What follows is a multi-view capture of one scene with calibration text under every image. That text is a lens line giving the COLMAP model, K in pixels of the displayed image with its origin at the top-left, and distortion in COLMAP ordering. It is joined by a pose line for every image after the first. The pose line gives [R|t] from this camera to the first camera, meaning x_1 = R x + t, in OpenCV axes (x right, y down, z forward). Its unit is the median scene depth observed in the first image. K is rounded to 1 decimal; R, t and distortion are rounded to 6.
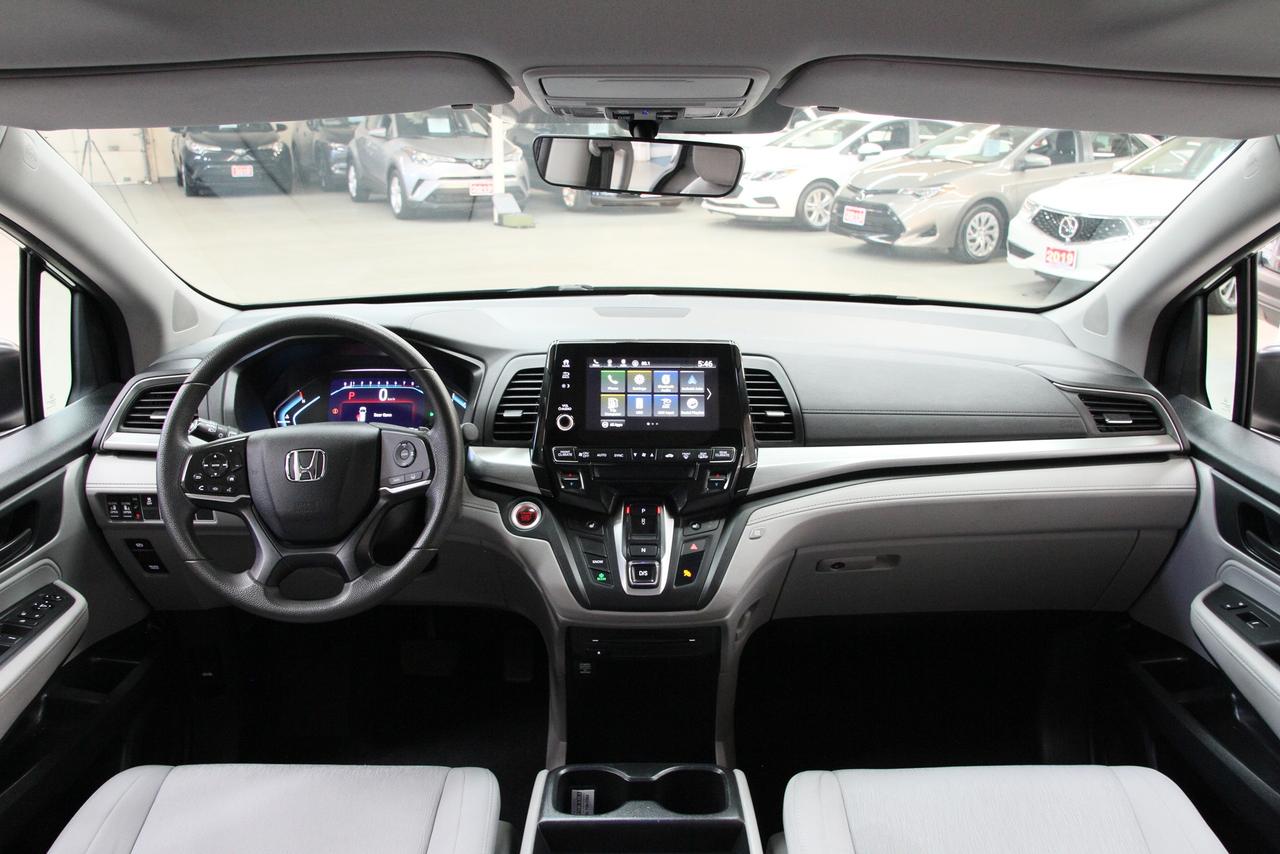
lens RADIAL K [[1033.5, 0, 642.5], [0, 1033.5, 431.7], [0, 0, 1]] dist [-0.114350, 0.089537]
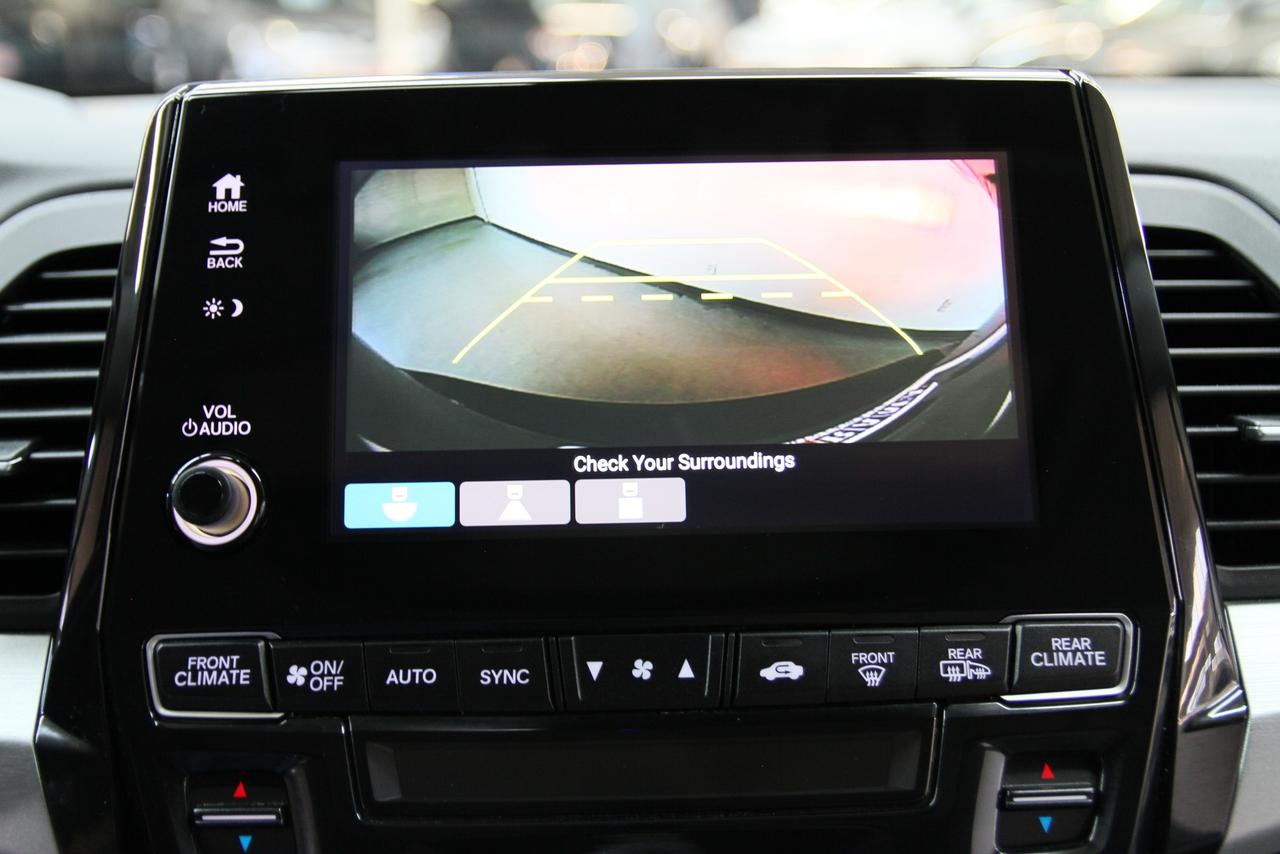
lens RADIAL K [[1491.3, 0, 640.6], [0, 1491.3, 420.7], [0, 0, 1]] dist [-0.044604, 0.000000]
pose [[0.999731, -0.022535, 0.005540, 0.000554], [0.022686, 0.999323, -0.028980, -0.013877], [-0.004883, 0.029098, 0.999565, 0.726544]]
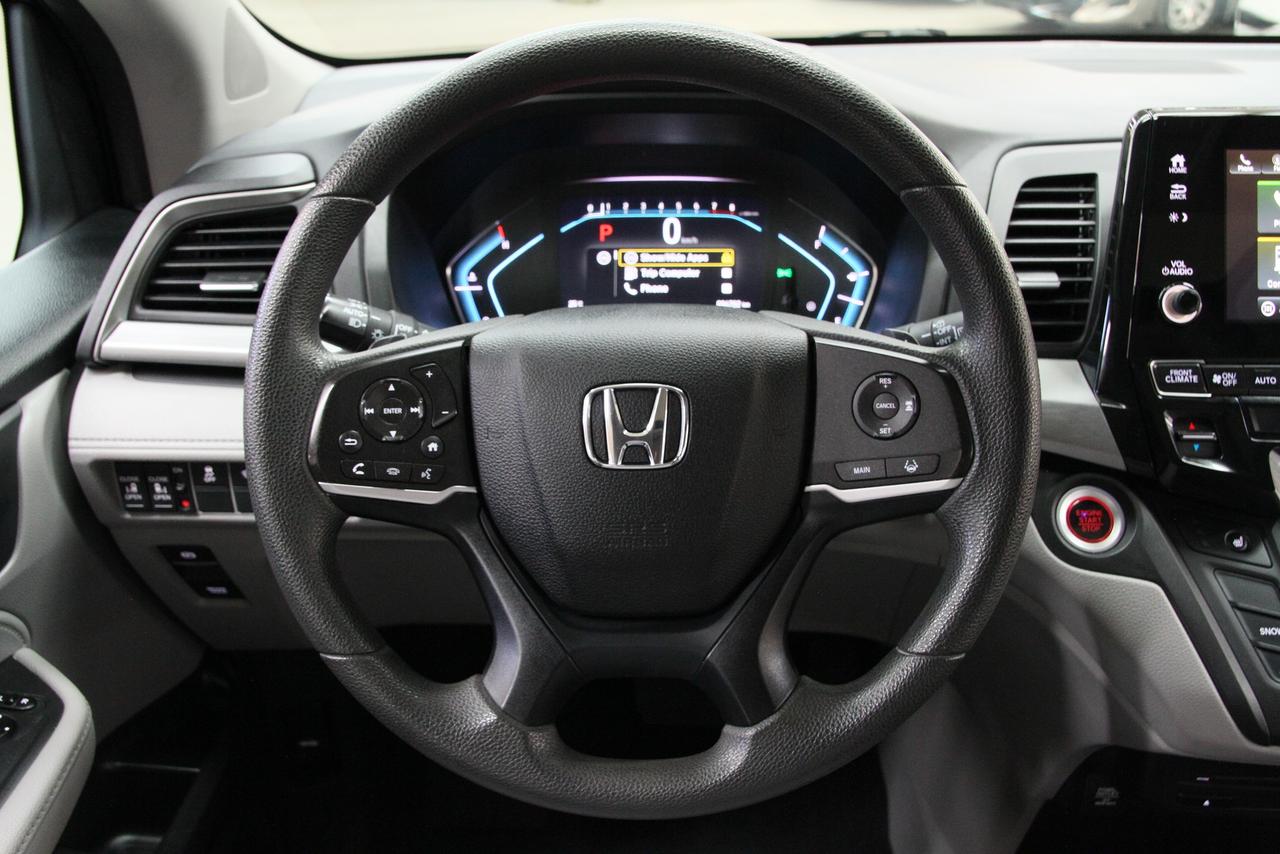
lens RADIAL K [[1177.1, 0, 636.3], [0, 1177.1, 434.1], [0, 0, 1]] dist [-0.049611, 0.000000]
pose [[0.998771, 0.006161, -0.049176, -0.274392], [0.001287, 0.988682, 0.150018, -0.027944], [0.049544, -0.149897, 0.987460, 0.499888]]
